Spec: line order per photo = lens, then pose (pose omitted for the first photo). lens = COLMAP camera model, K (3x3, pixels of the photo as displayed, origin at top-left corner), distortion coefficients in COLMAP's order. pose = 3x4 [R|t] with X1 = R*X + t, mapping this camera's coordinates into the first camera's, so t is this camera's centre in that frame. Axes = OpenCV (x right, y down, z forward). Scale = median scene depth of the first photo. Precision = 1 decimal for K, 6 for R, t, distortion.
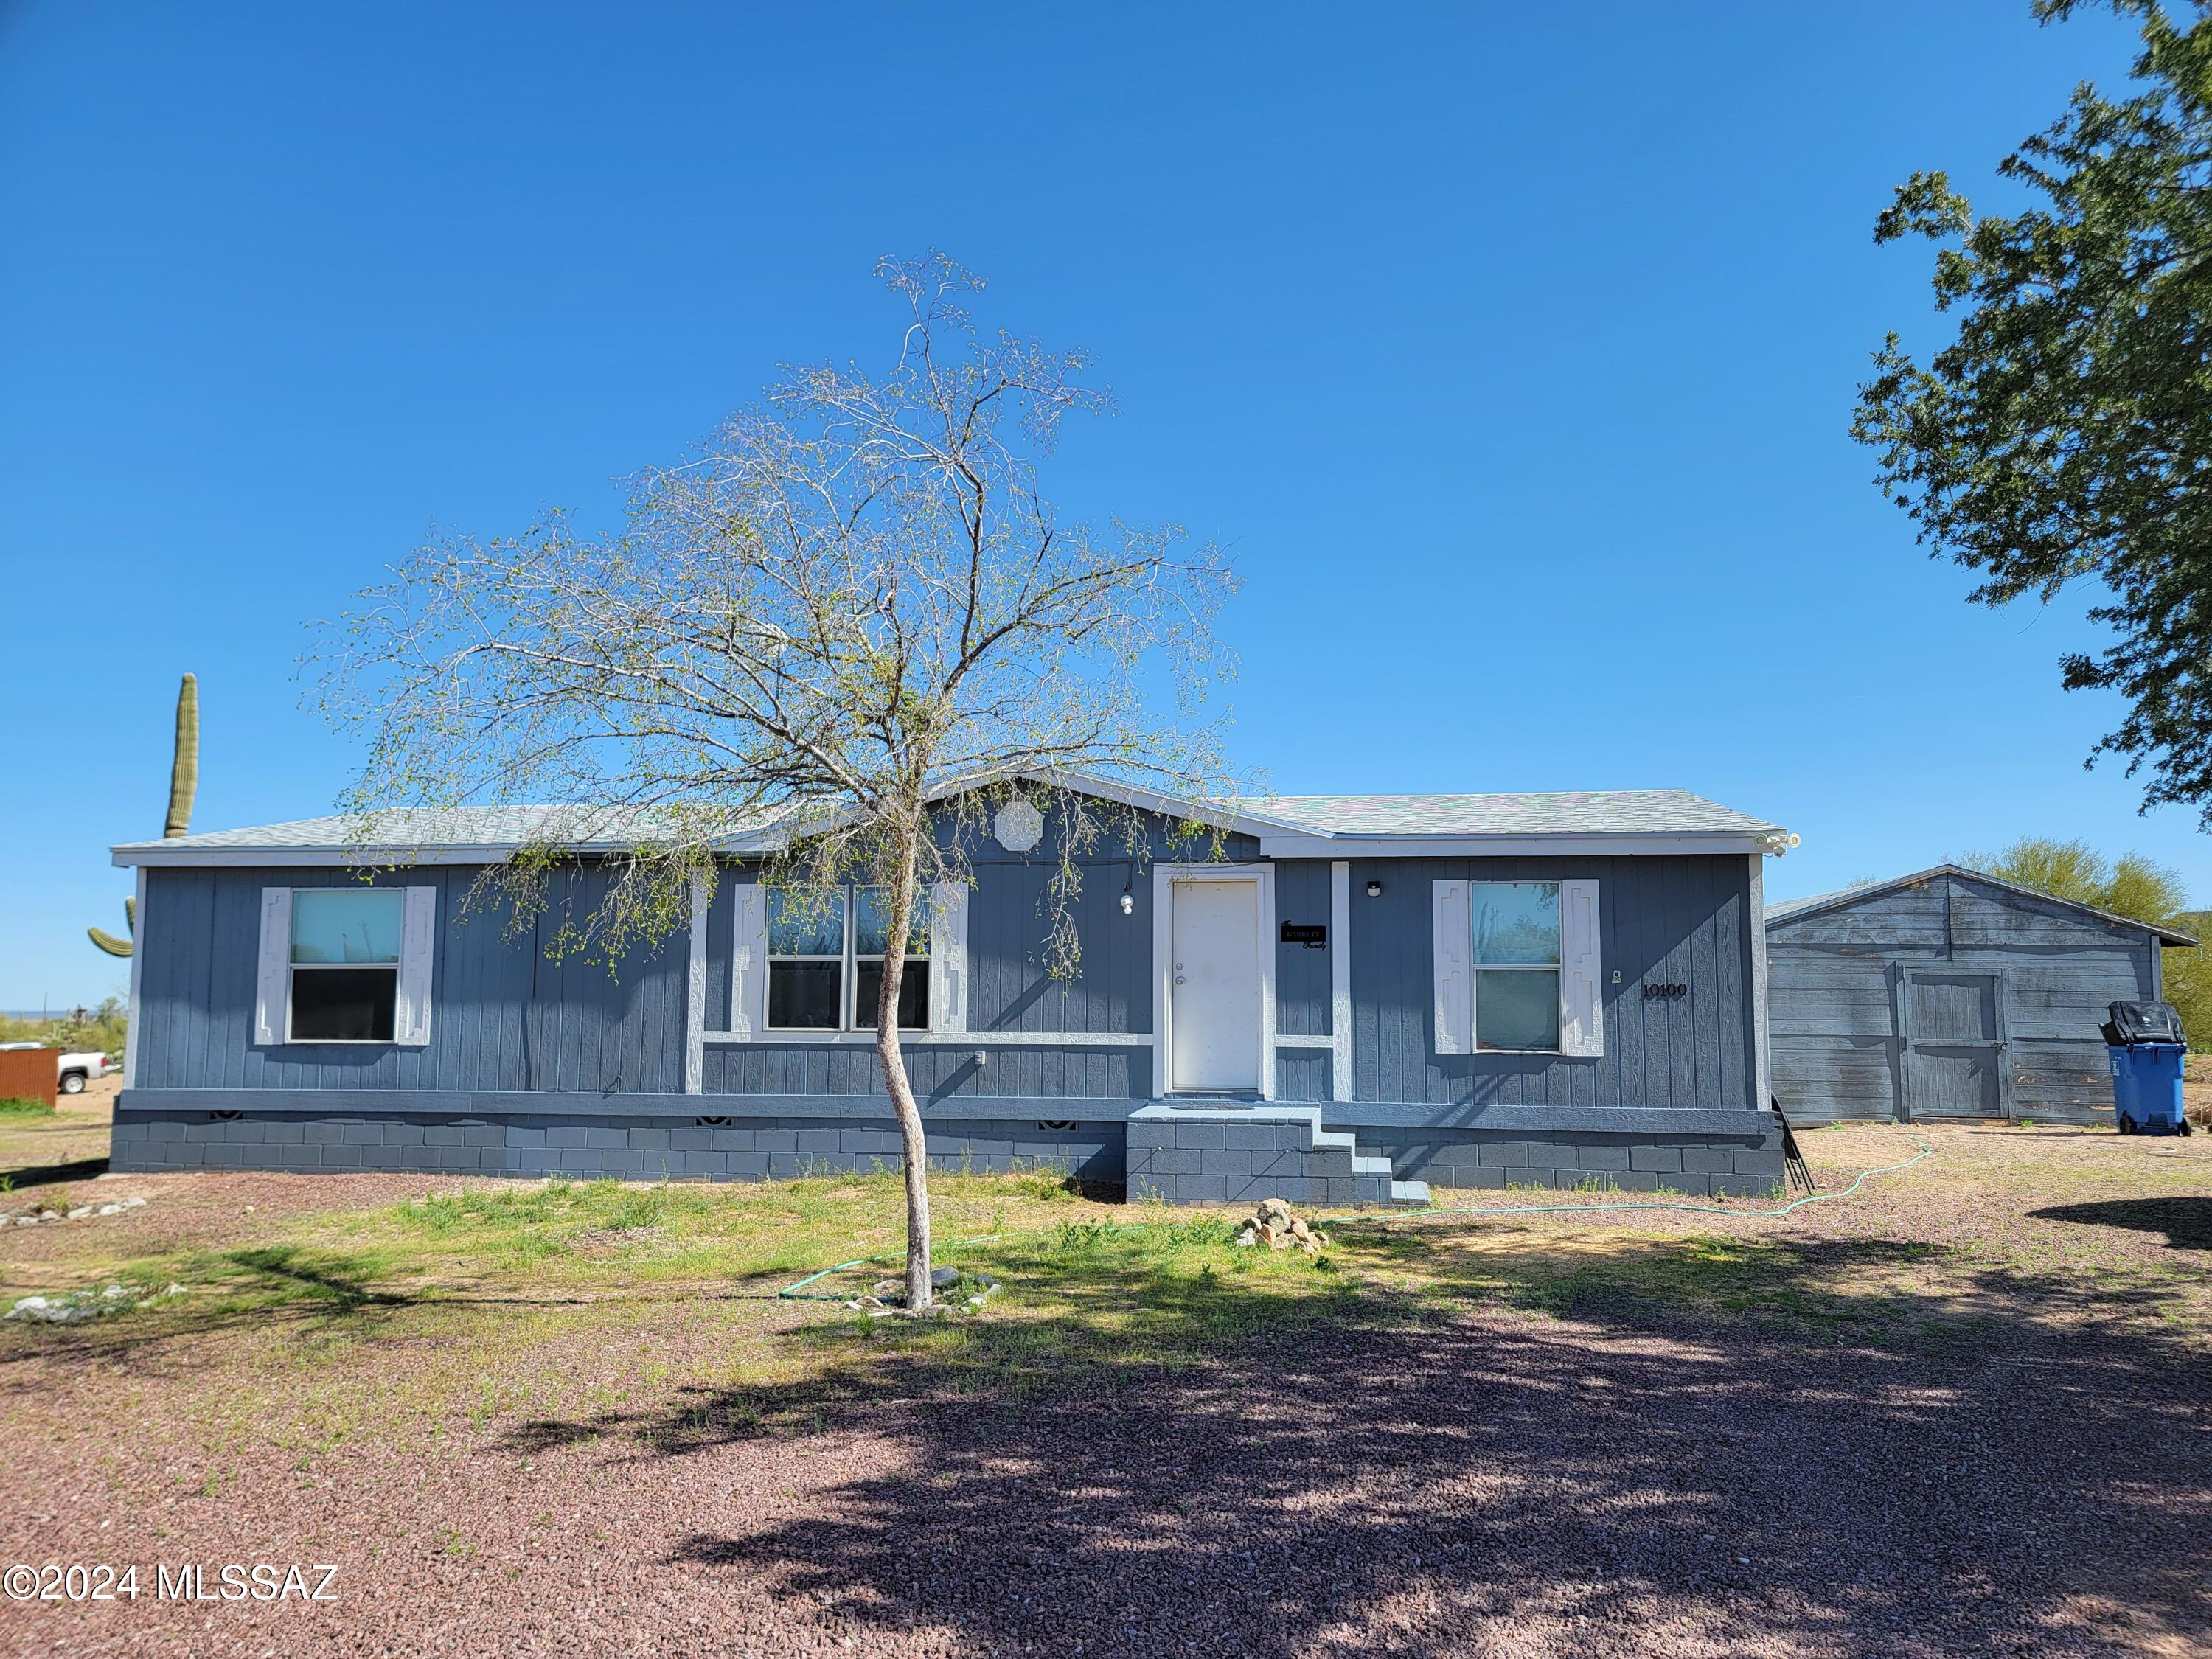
lens RADIAL K [[1625.3, 0, 1106.1], [0, 1625.3, 834.6], [0, 0, 1]] dist [0.049025, -0.002811]
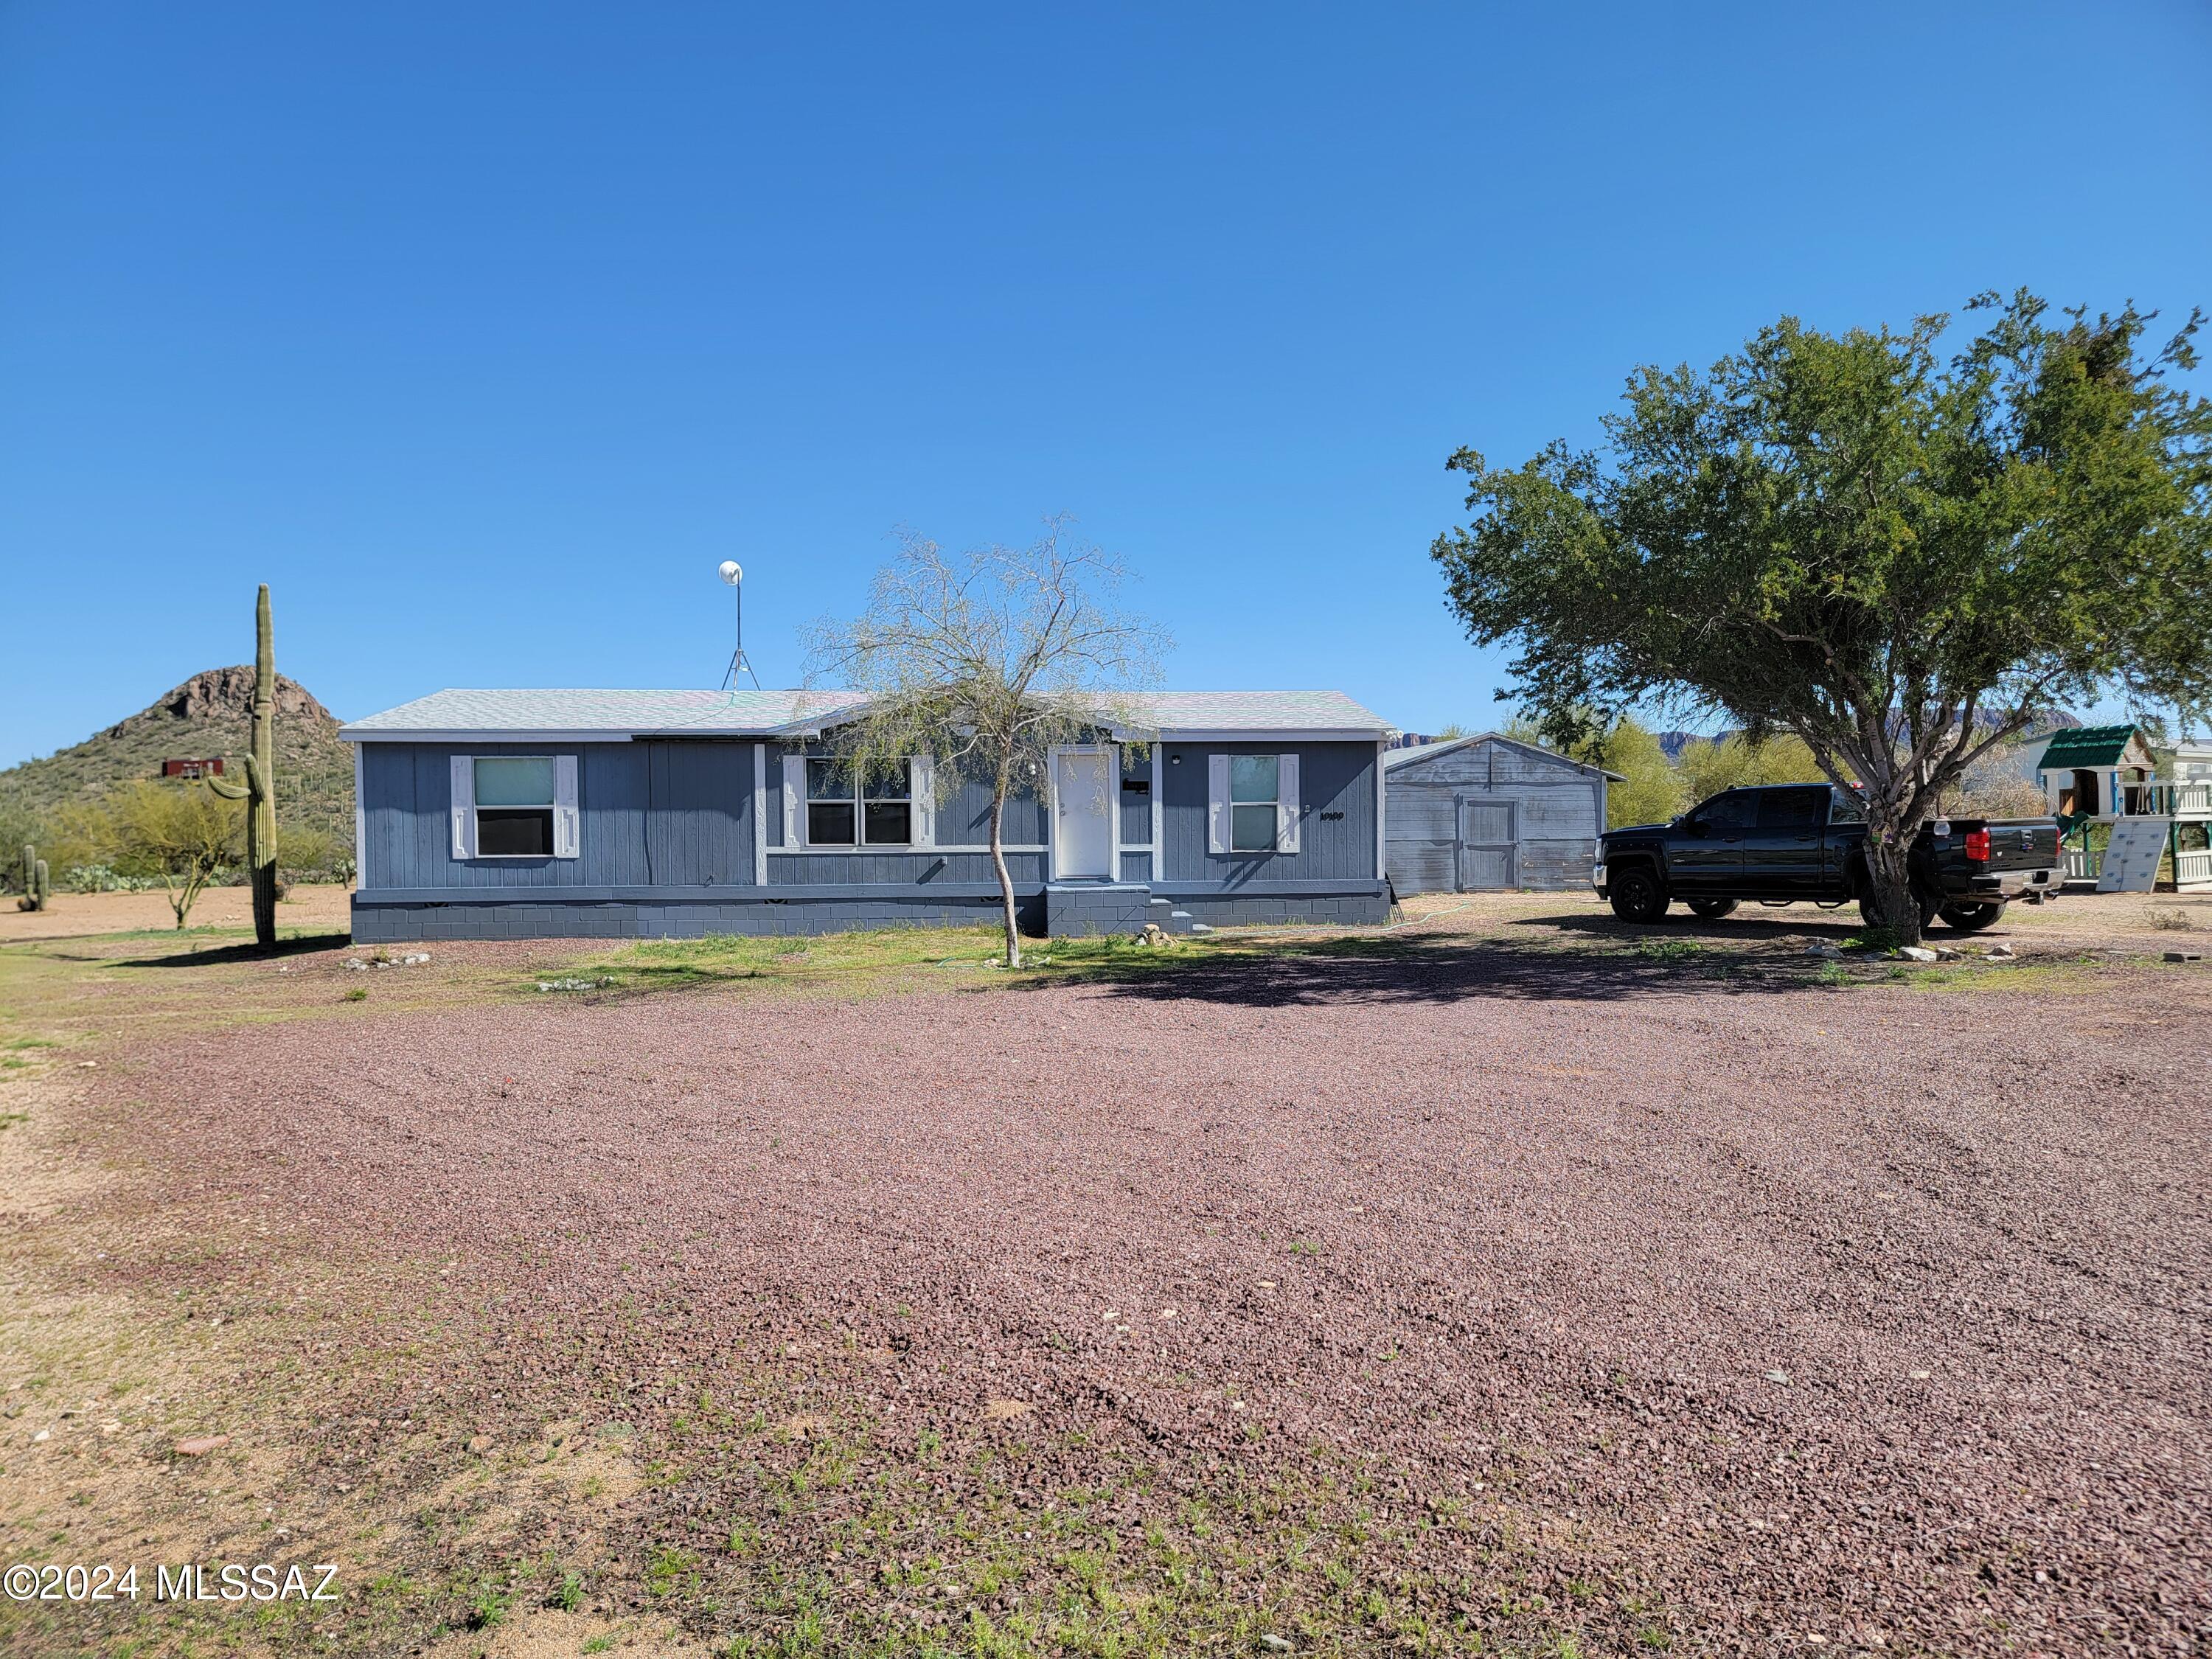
lens RADIAL K [[1540.2, 0, 1108.8], [0, 1540.2, 868.8], [0, 0, 1]] dist [0.061886, -0.062724]
pose [[0.978269, -0.017869, 0.206569, -0.217557], [-0.009928, 0.991100, 0.132749, -0.060563], [-0.207102, -0.131915, 0.969385, -0.523327]]
